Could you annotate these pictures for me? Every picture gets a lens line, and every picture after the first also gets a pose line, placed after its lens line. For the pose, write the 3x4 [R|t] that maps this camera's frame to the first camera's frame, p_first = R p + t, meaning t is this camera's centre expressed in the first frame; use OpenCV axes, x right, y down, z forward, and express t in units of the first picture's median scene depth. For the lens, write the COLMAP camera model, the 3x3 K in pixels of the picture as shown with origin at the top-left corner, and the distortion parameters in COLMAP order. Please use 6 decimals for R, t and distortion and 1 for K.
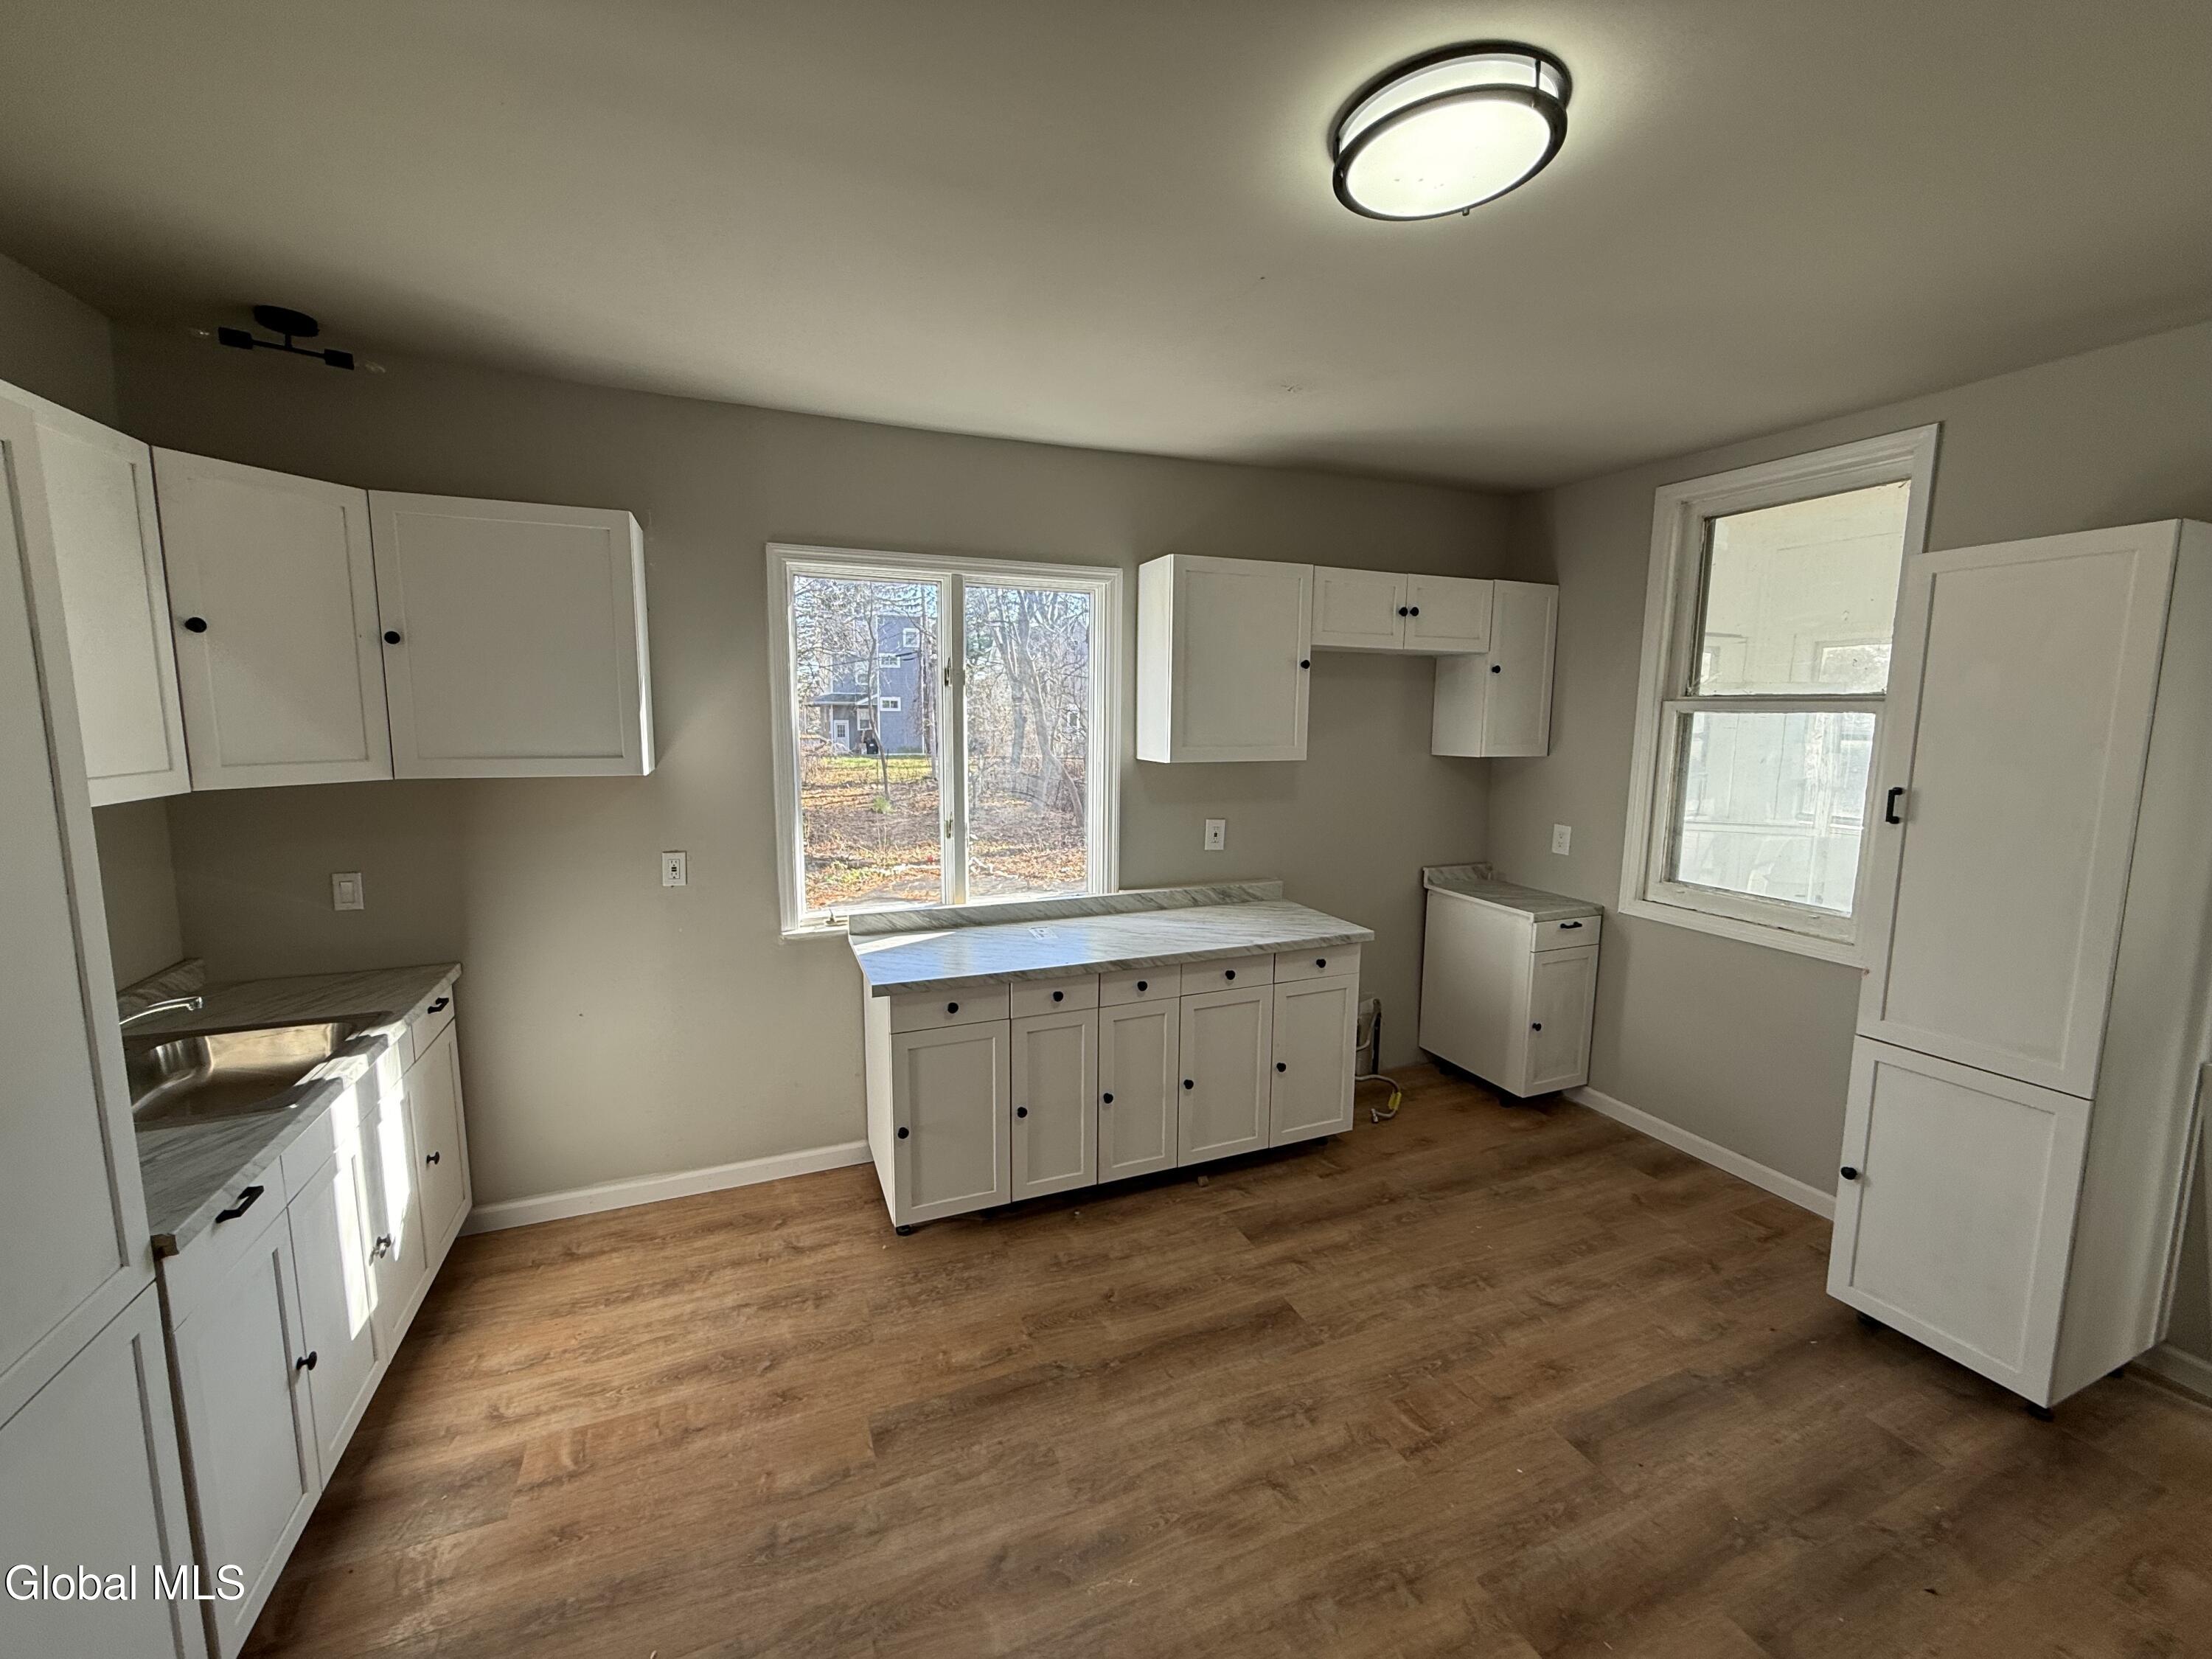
lens RADIAL K [[880.8, 0, 1101.3], [0, 880.8, 823.8], [0, 0, 1]] dist [0.000672, 0.000016]
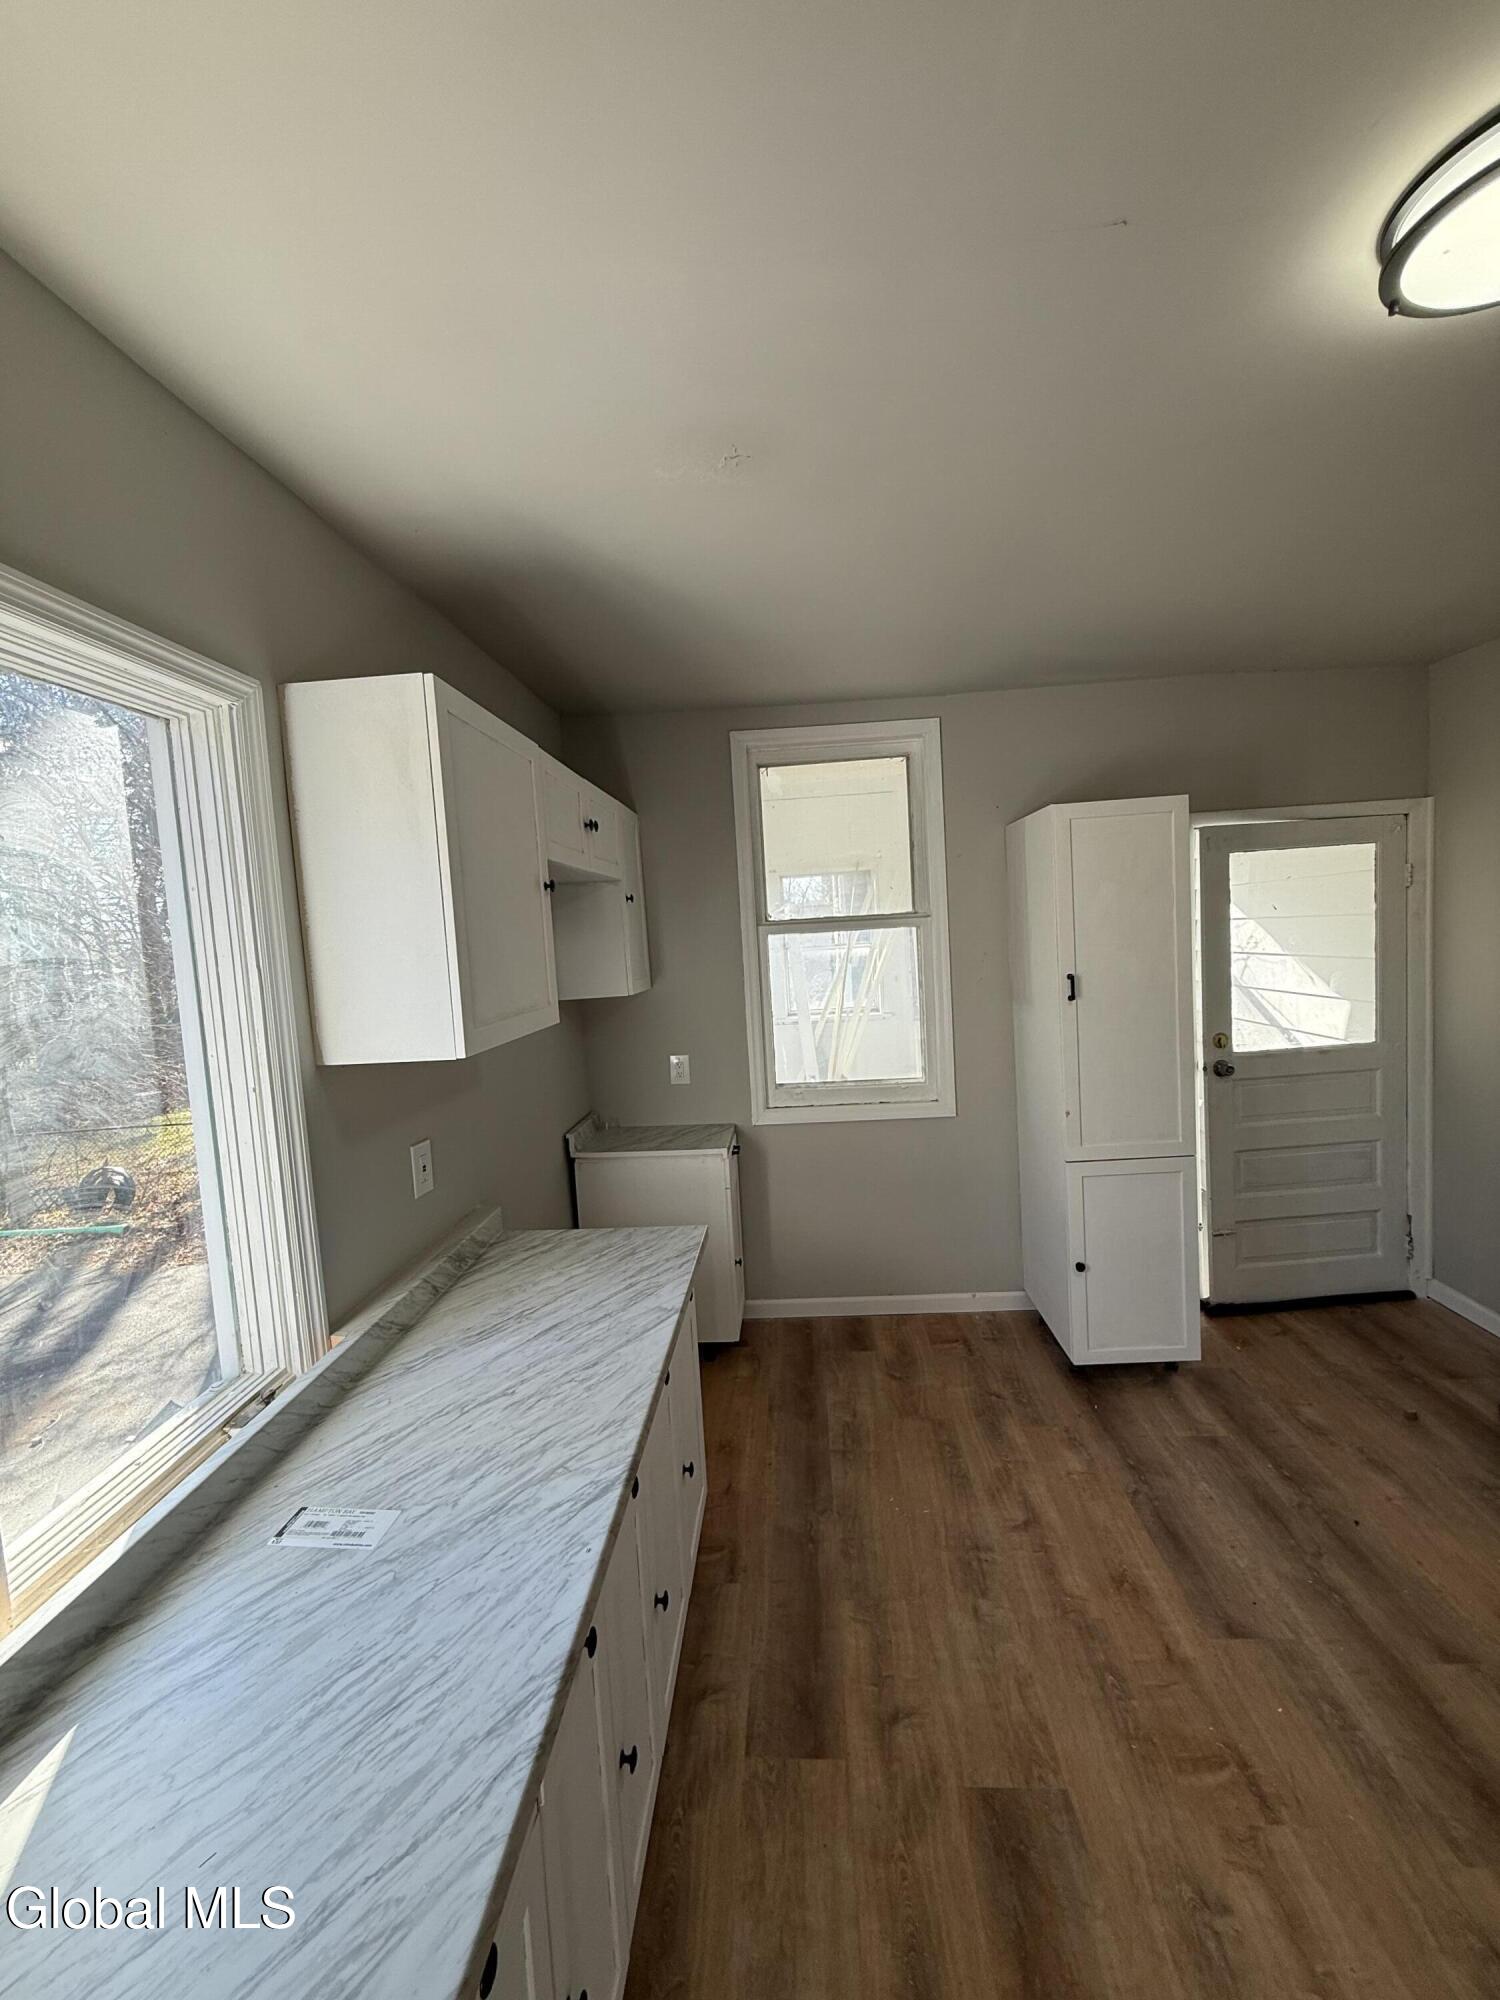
lens RADIAL K [[791.1, 0, 751.9], [0, 791.1, 996.6], [0, 0, 1]] dist [-0.002725, -0.000054]
pose [[0.432882, -0.104663, 0.895354, -0.319076], [0.177720, 0.983652, 0.029061, -0.103203], [-0.883758, 0.146542, 0.444406, 0.721584]]
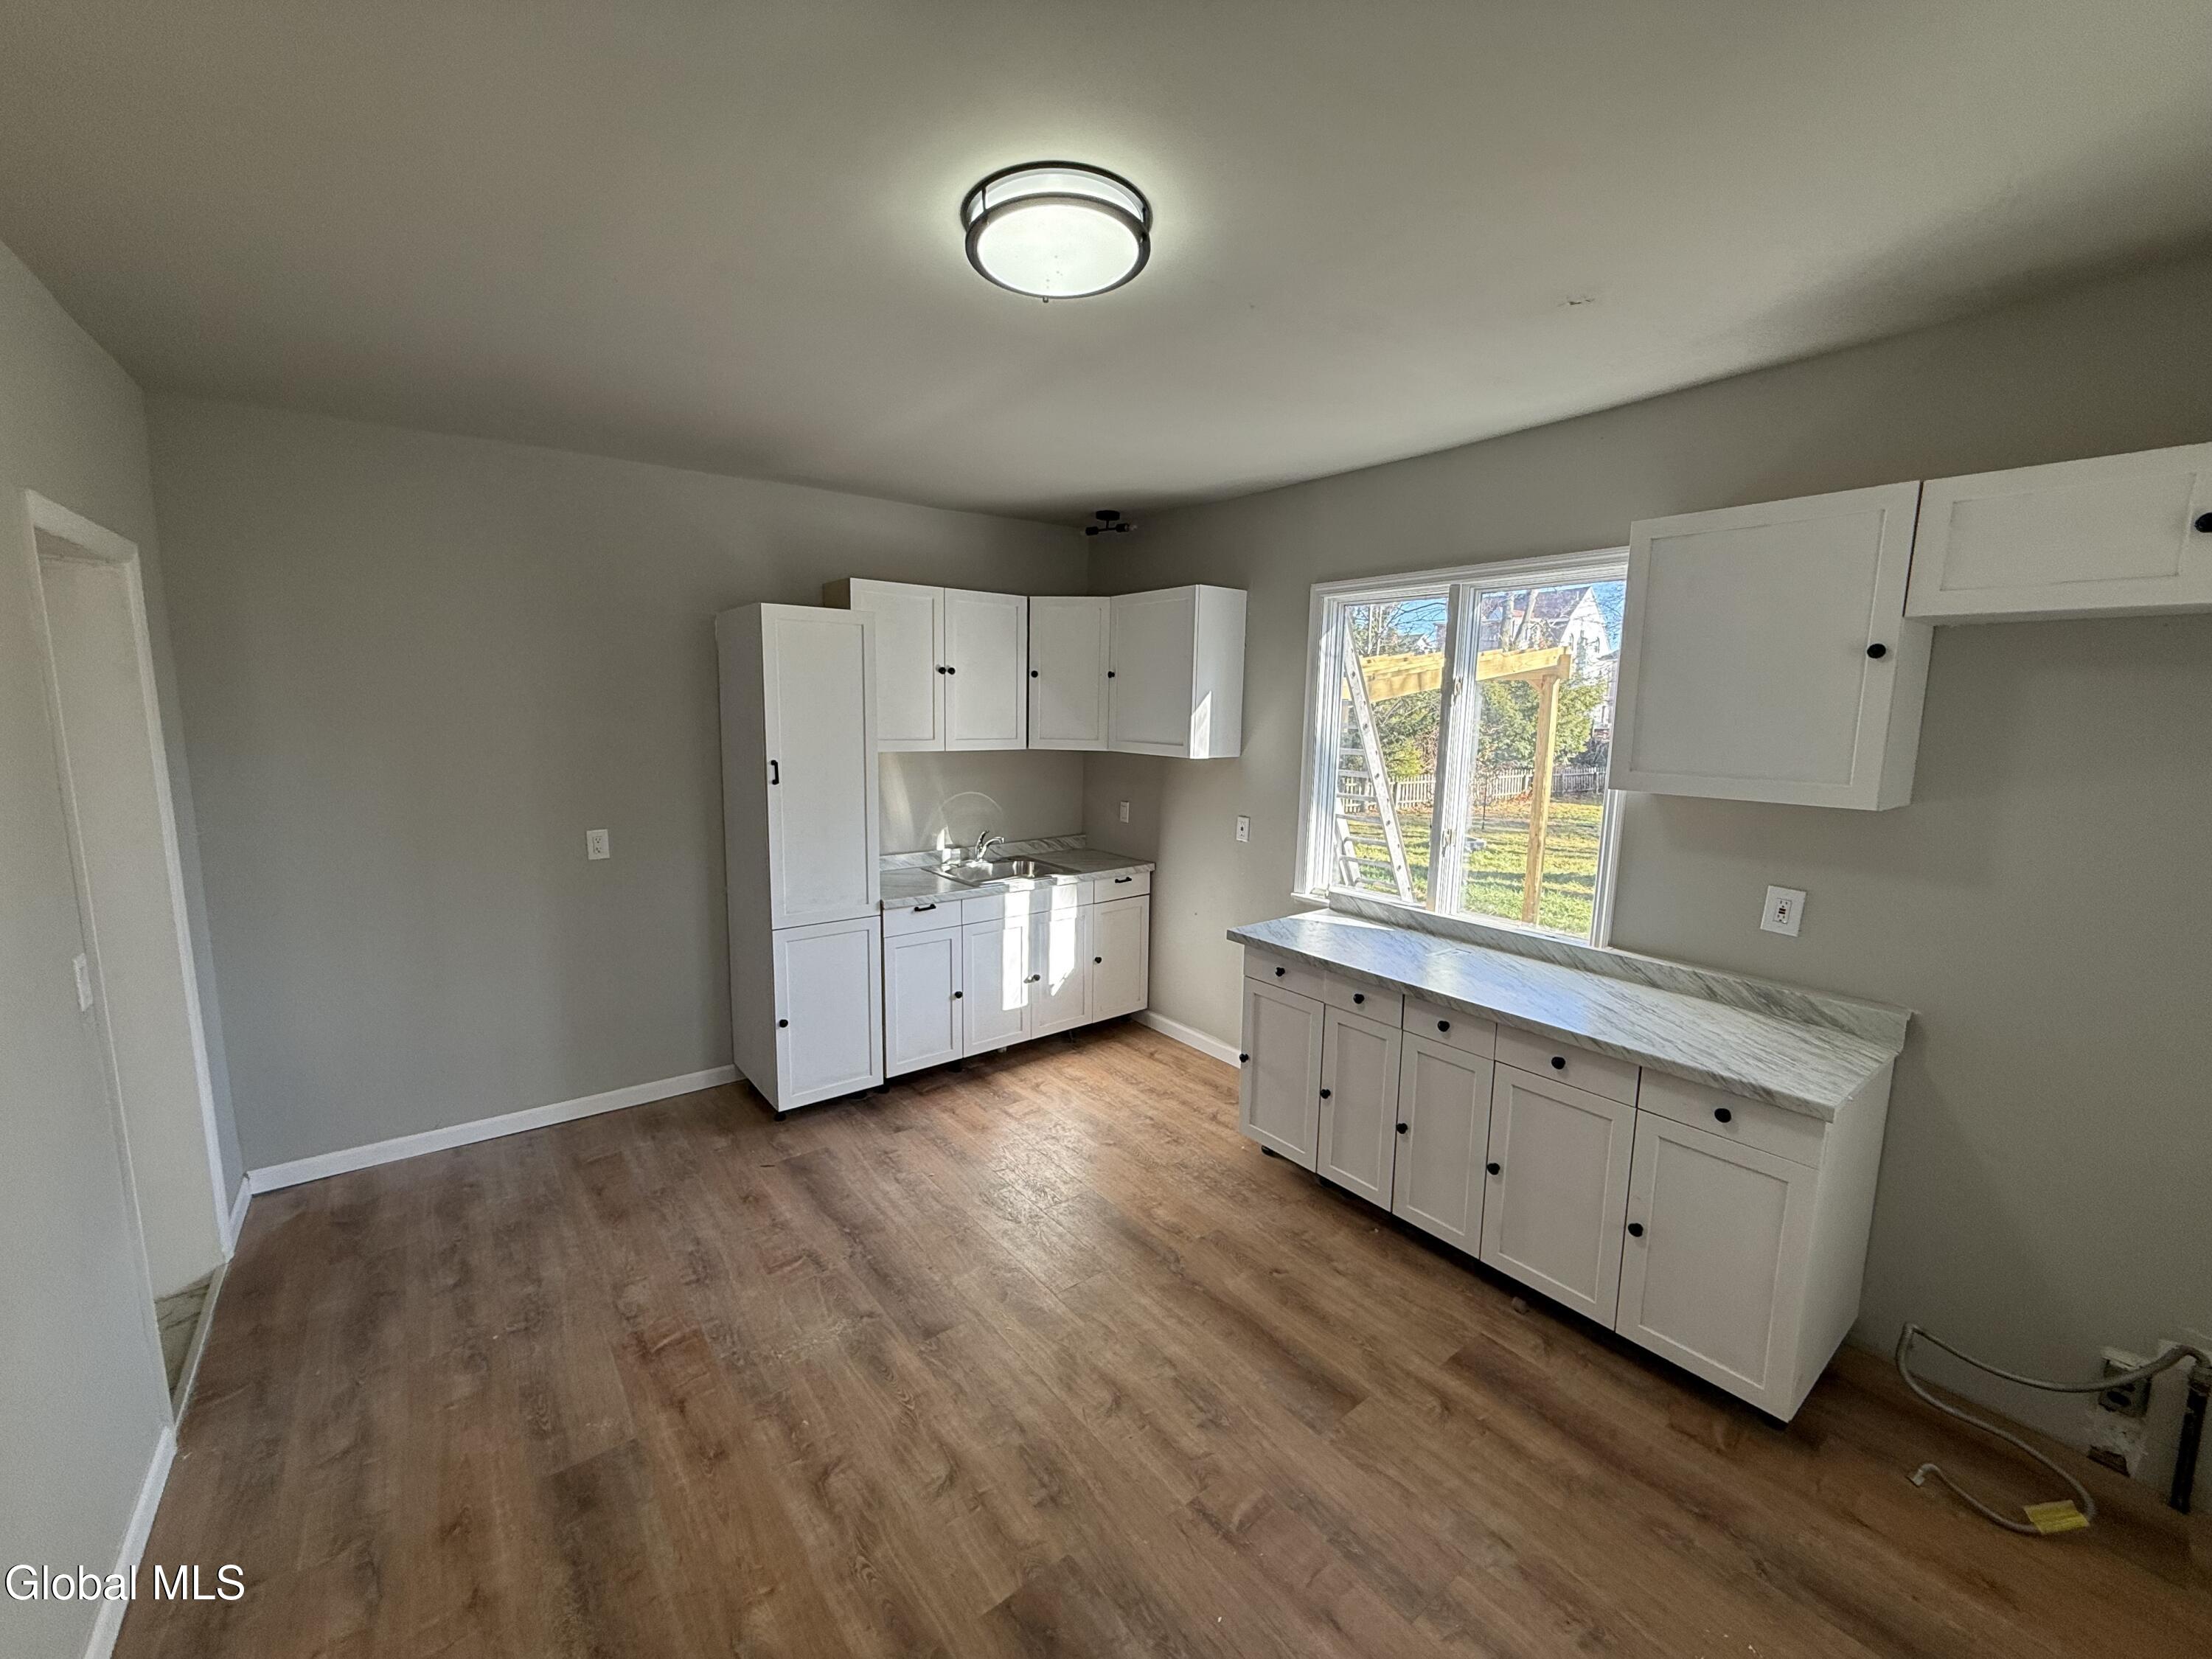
lens RADIAL K [[880.8, 0, 1101.3], [0, 880.8, 823.8], [0, 0, 1]] dist [0.000672, 0.000016]
pose [[0.265734, 0.126454, -0.955717, 0.823746], [-0.137526, 0.986193, 0.092248, -0.057221], [0.954187, 0.106922, 0.279456, 0.409128]]
